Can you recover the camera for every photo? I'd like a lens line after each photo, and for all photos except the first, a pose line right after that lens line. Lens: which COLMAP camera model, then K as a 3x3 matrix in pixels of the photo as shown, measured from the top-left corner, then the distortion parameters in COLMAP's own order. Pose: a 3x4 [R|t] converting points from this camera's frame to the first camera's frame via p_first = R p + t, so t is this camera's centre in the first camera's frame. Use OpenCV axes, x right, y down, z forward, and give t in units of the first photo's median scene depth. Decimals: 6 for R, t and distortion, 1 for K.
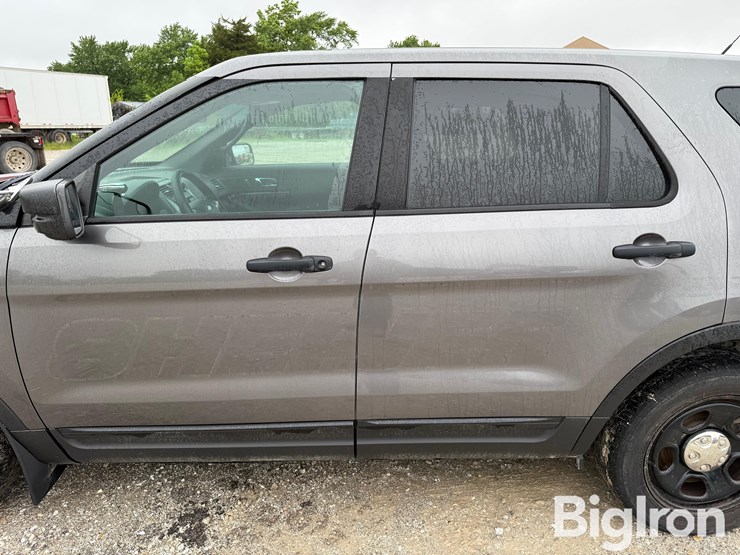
lens RADIAL K [[521.0, 0, 373.4], [0, 521.0, 285.6], [0, 0, 1]] dist [0.045608, -0.053997]
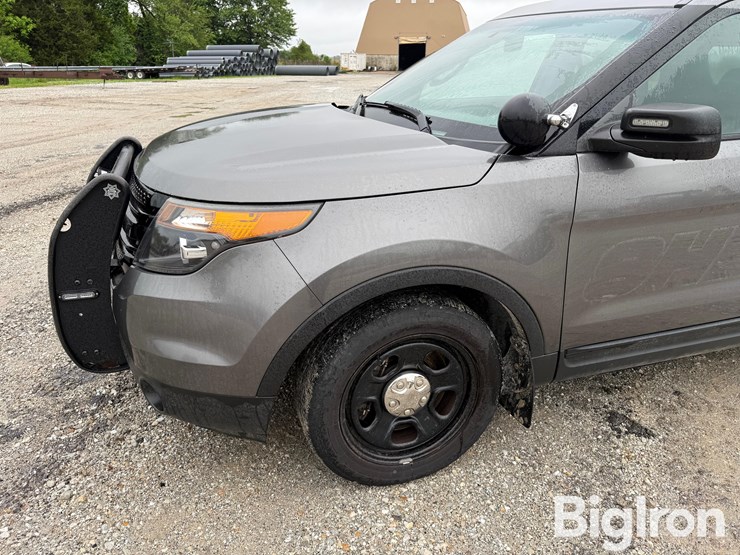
lens RADIAL K [[521.0, 0, 363.7], [0, 521.0, 283.3], [0, 0, 1]] dist [0.045608, -0.053997]
pose [[0.957782, -0.106137, 0.267188, -1.256621], [0.079913, 0.991020, 0.107209, -0.004910], [-0.276168, -0.081331, 0.957662, 0.116992]]
